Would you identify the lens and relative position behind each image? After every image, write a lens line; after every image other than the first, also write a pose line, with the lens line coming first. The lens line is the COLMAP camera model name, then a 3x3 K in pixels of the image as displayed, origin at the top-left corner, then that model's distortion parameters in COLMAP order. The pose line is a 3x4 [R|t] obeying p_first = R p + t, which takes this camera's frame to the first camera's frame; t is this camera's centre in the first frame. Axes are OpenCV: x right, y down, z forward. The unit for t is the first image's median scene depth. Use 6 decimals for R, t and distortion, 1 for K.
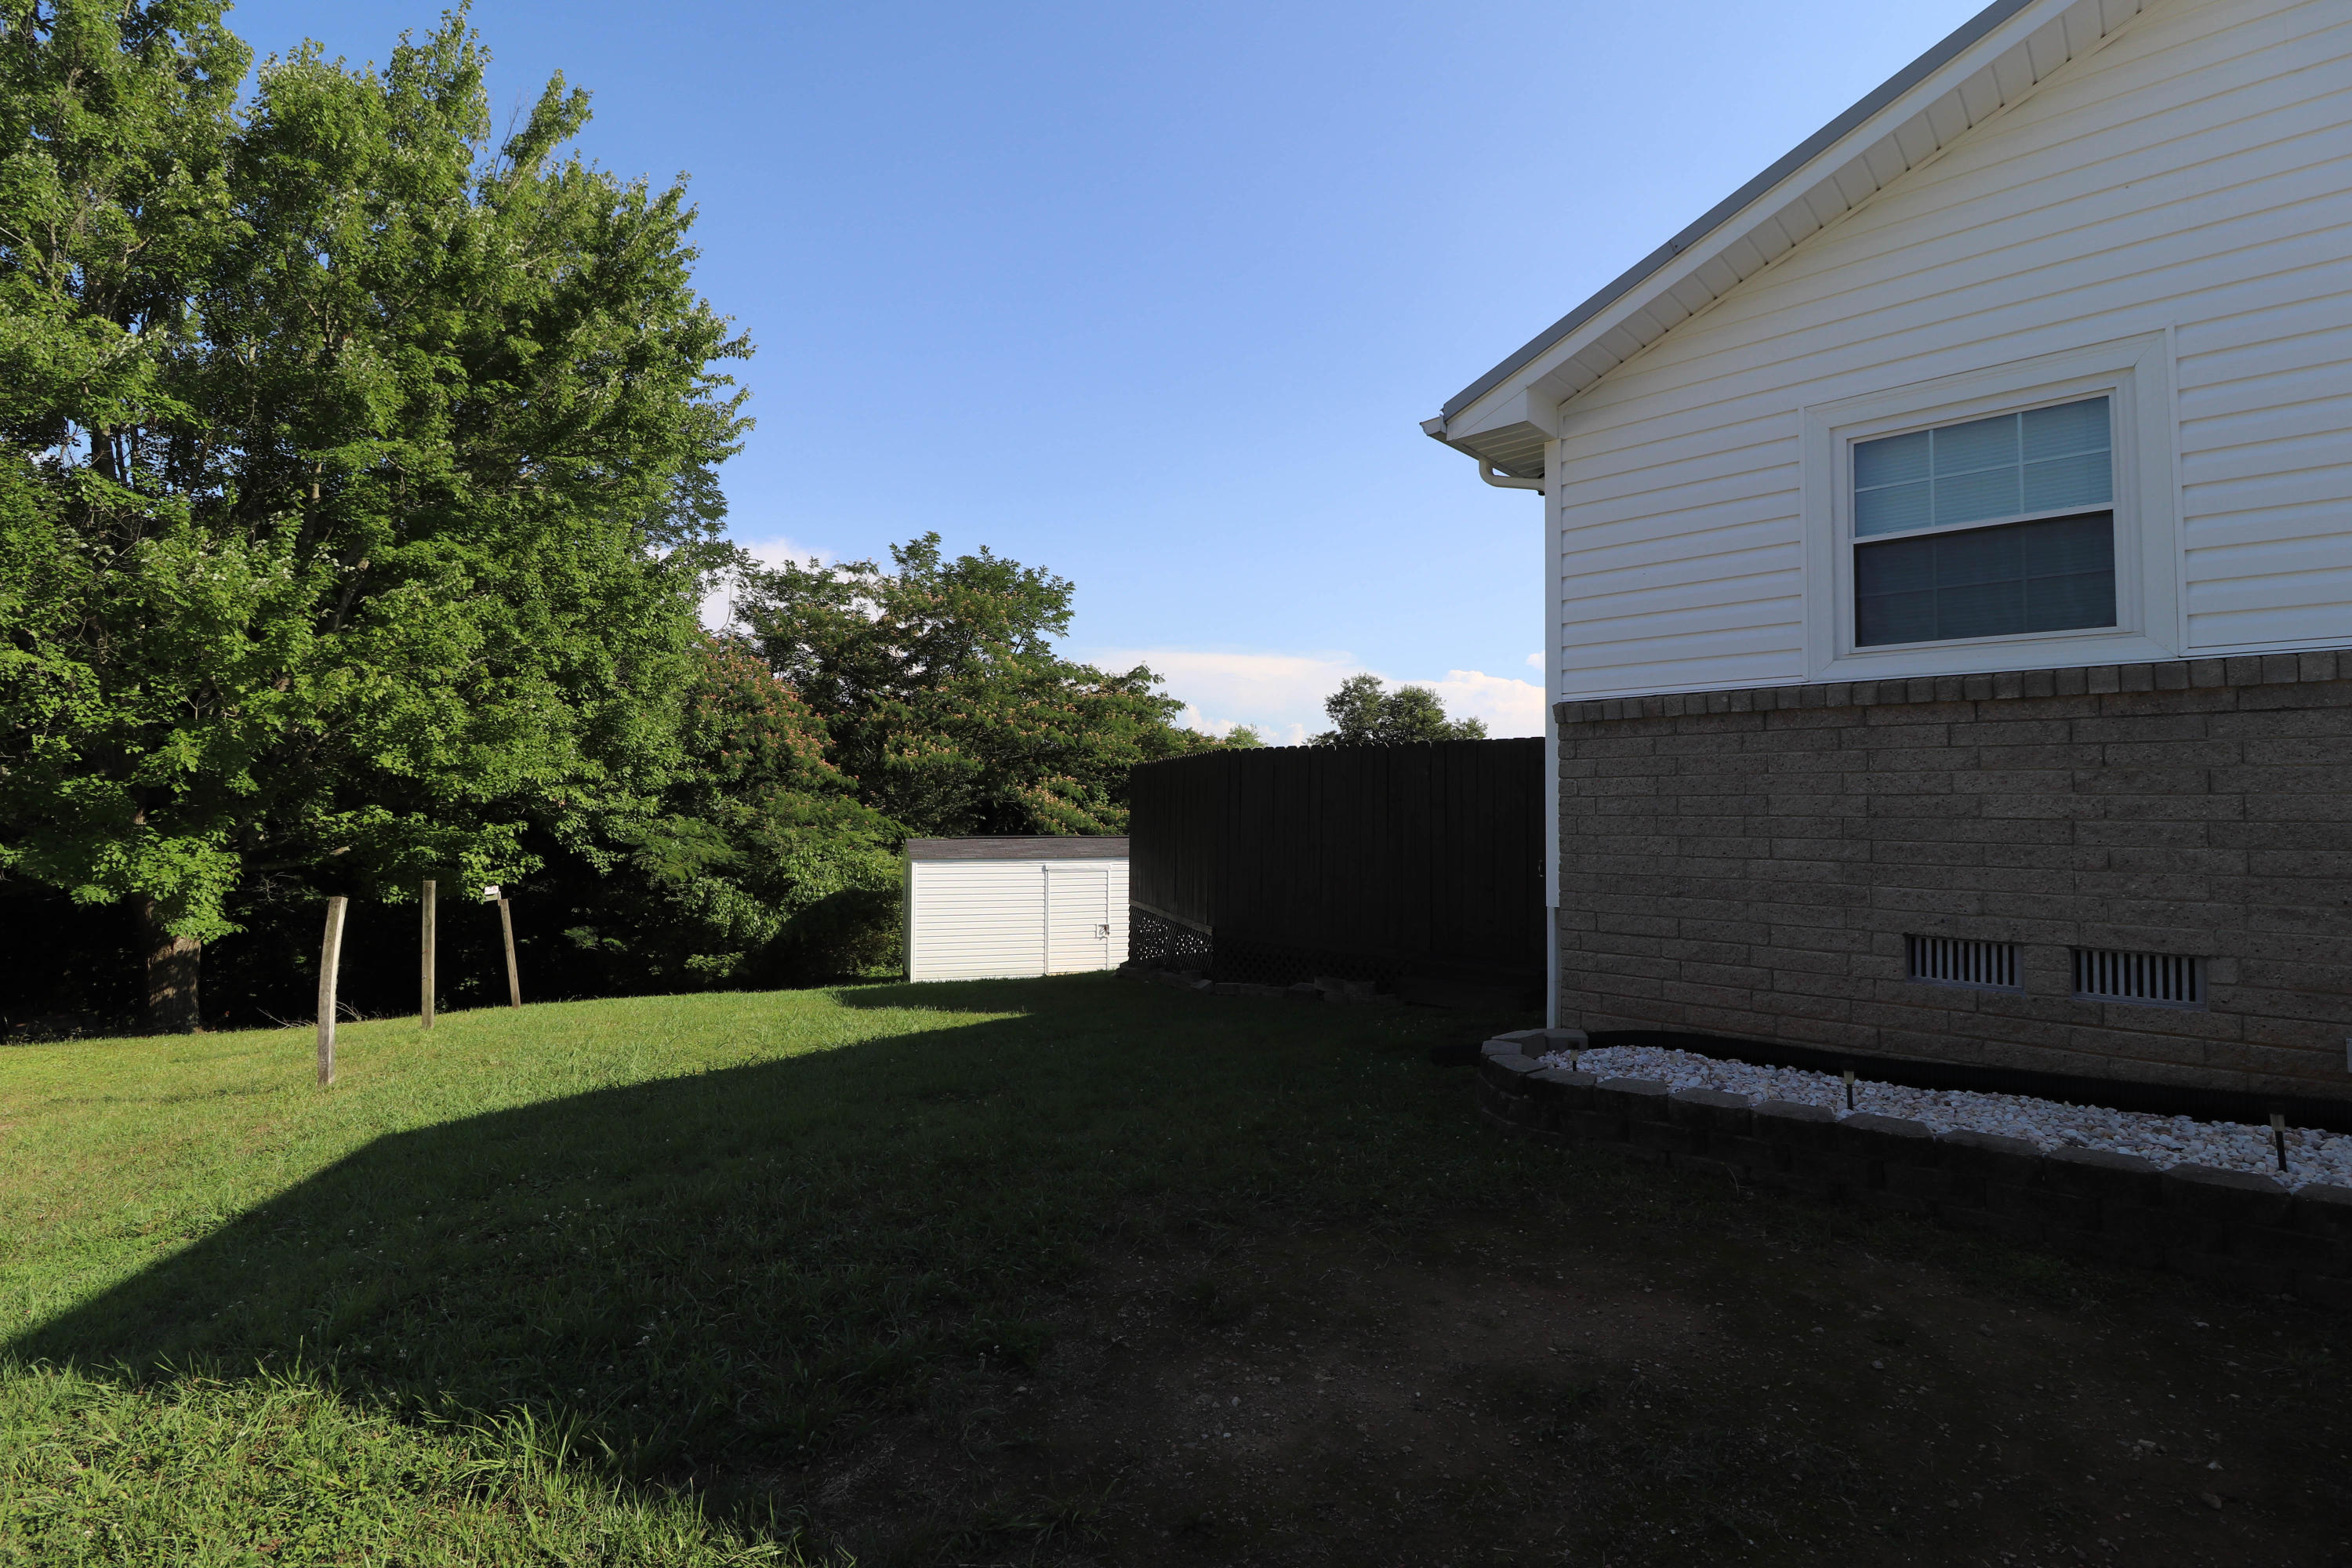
lens RADIAL K [[1152.7, 0, 1176.0], [0, 1152.7, 784.0], [0, 0, 1]] dist [-0.002339, -0.000480]
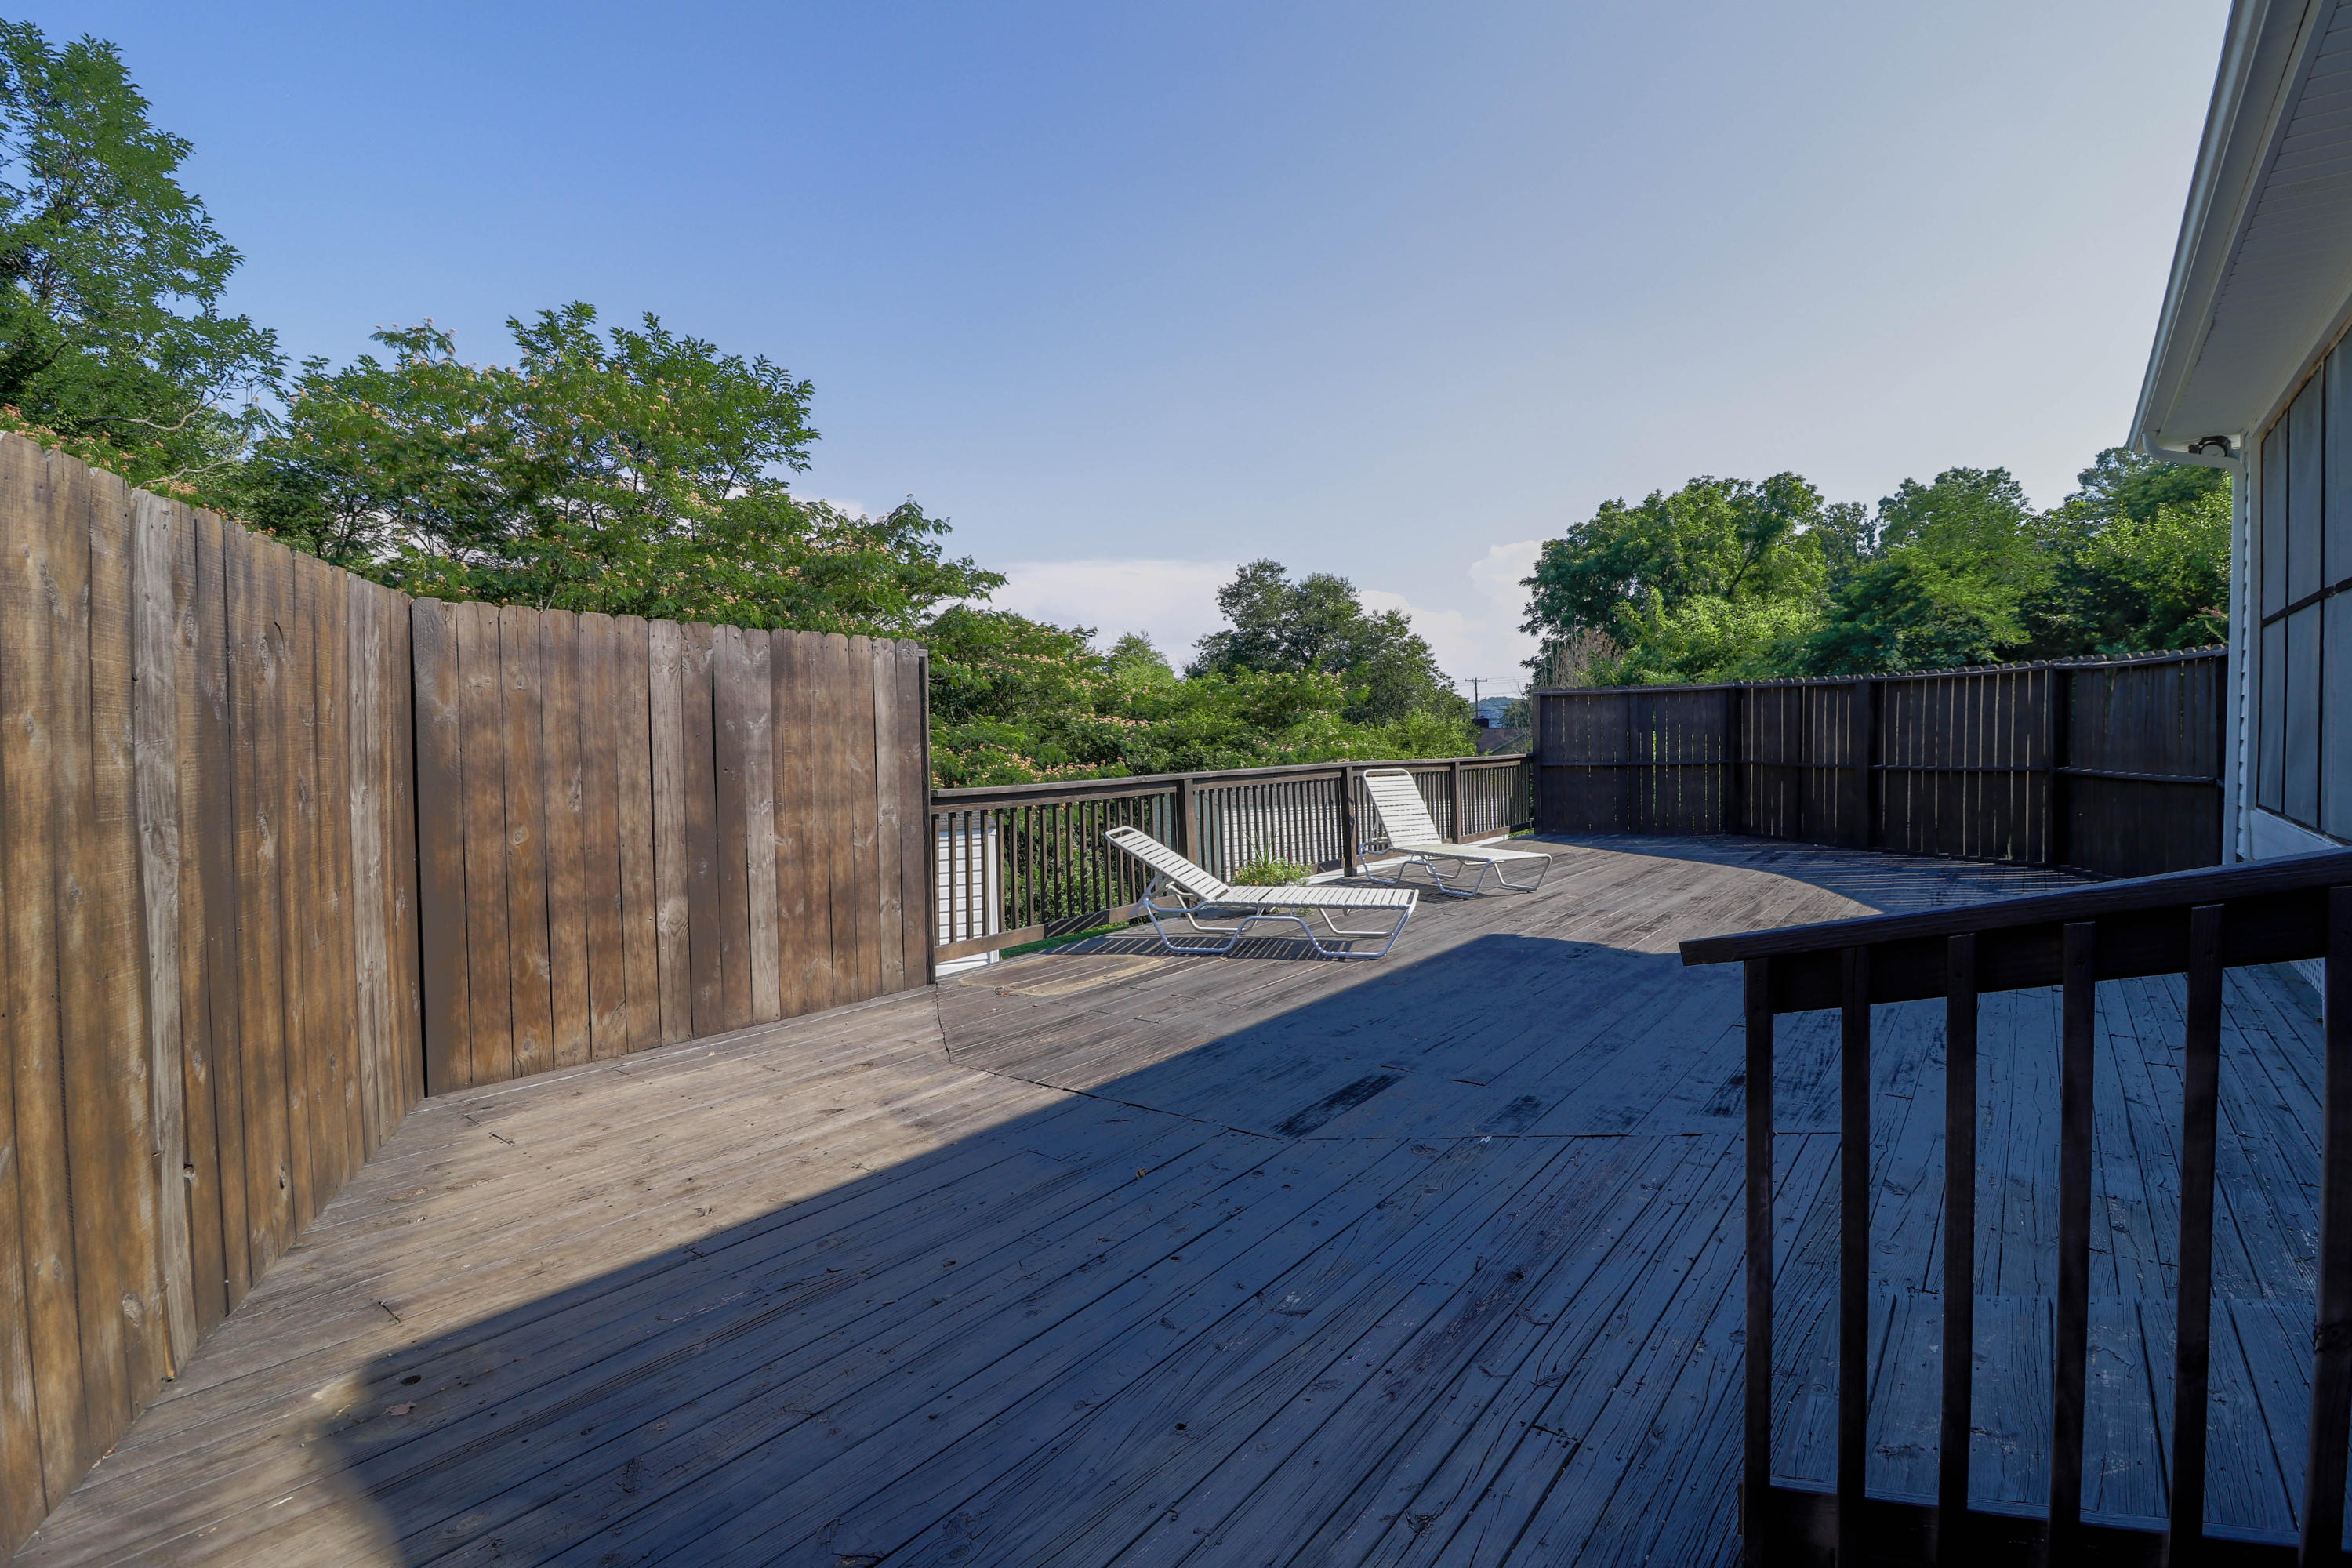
lens RADIAL K [[1152.7, 0, 1176.0], [0, 1152.7, 784.0], [0, 0, 1]] dist [-0.002339, -0.000480]
pose [[0.996227, -0.029927, 0.081464, 0.053403], [0.024064, 0.997113, 0.072022, 0.006808], [-0.083384, -0.069790, 0.994071, 0.324865]]
